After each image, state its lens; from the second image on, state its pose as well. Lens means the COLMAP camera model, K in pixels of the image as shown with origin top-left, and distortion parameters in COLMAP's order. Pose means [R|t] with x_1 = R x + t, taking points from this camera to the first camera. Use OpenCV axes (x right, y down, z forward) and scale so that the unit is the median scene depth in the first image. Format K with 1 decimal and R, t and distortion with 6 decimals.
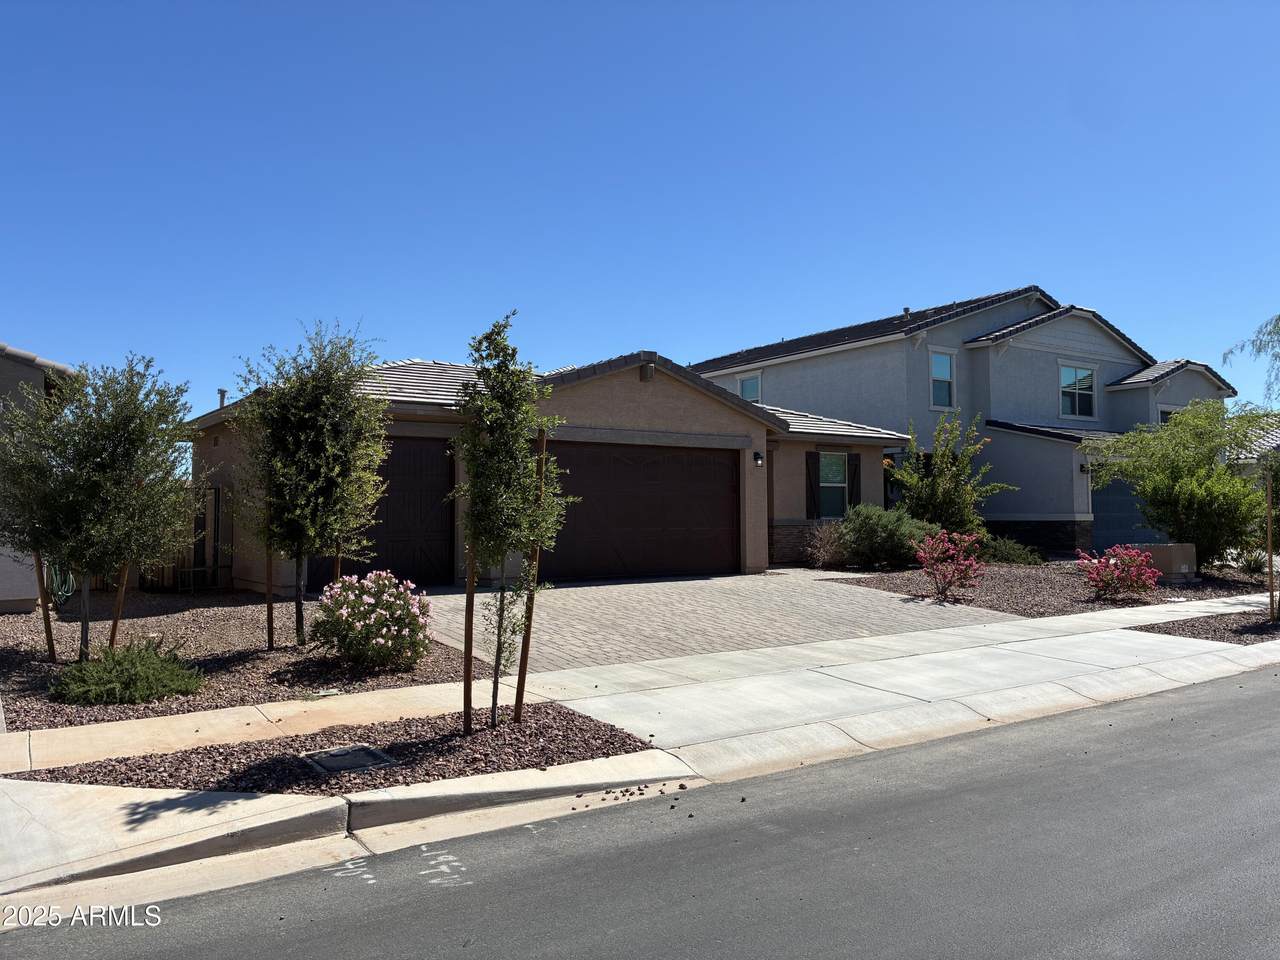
lens RADIAL K [[1002.6, 0, 640.0], [0, 1002.6, 480.0], [0, 0, 1]] dist [-0.003373, -0.002930]
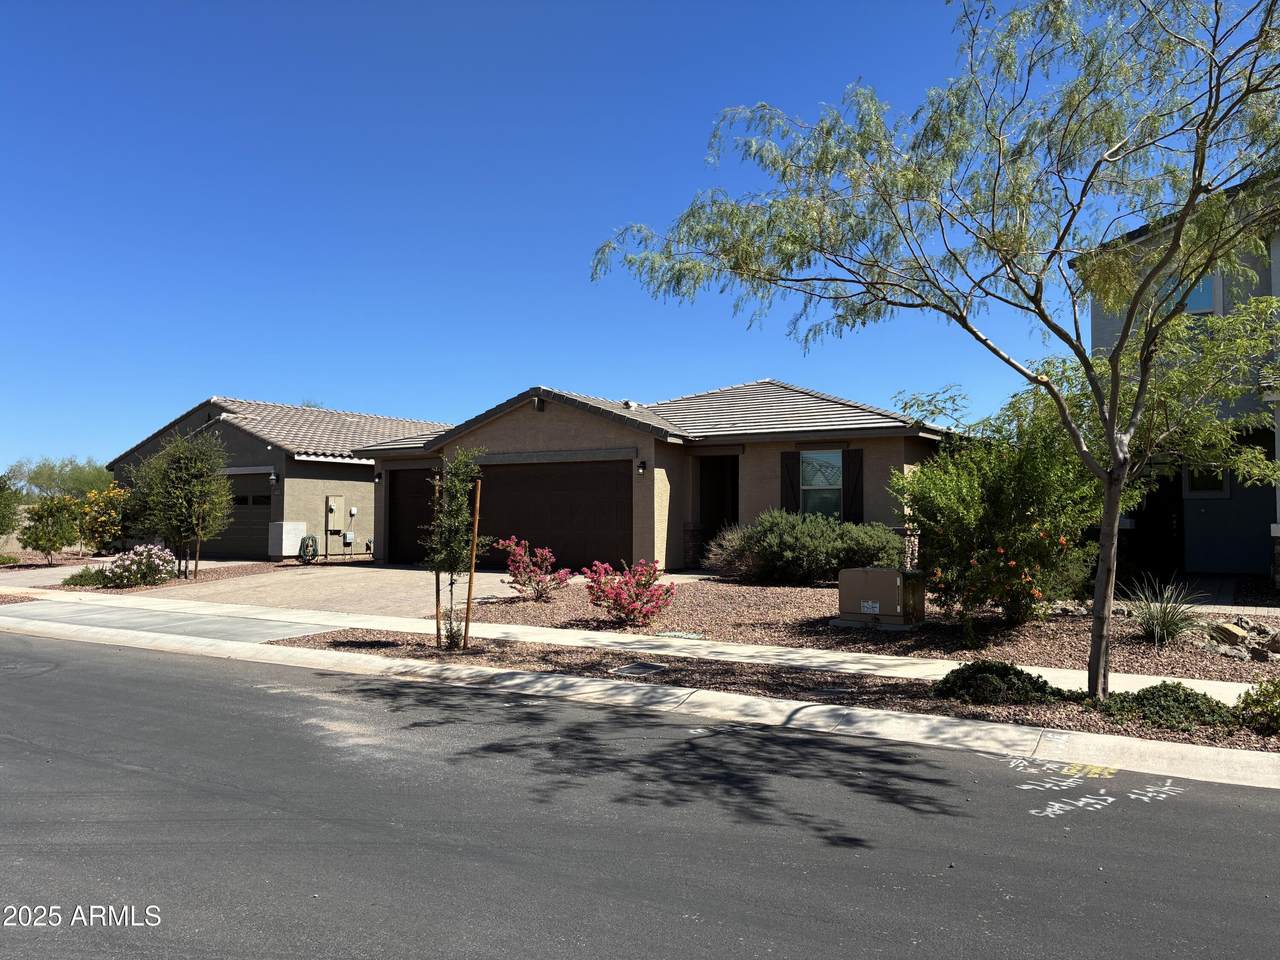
lens RADIAL K [[1002.6, 0, 640.0], [0, 1002.6, 480.0], [0, 0, 1]] dist [-0.003373, -0.002930]
pose [[0.380490, -0.029368, -0.924319, 1.095640], [0.031696, 0.999323, -0.018703, 0.011370], [0.924242, -0.022181, 0.381163, 0.596350]]
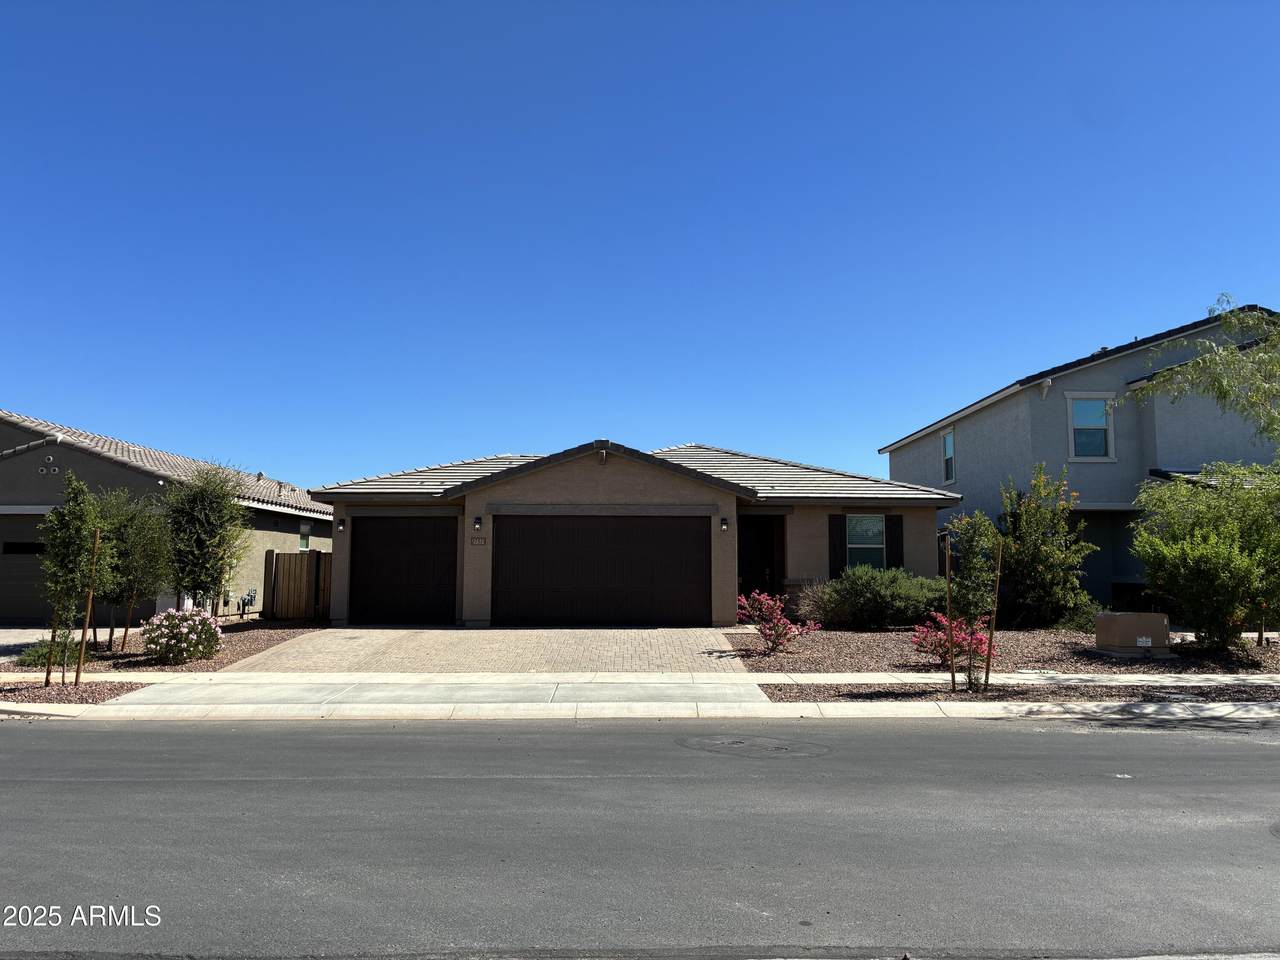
lens RADIAL K [[1002.6, 0, 640.0], [0, 1002.6, 480.0], [0, 0, 1]] dist [-0.003373, -0.002930]
pose [[0.819437, -0.041906, -0.571636, 0.687085], [0.012461, 0.998390, -0.055328, -0.009923], [0.573034, 0.038214, 0.818640, 0.023139]]
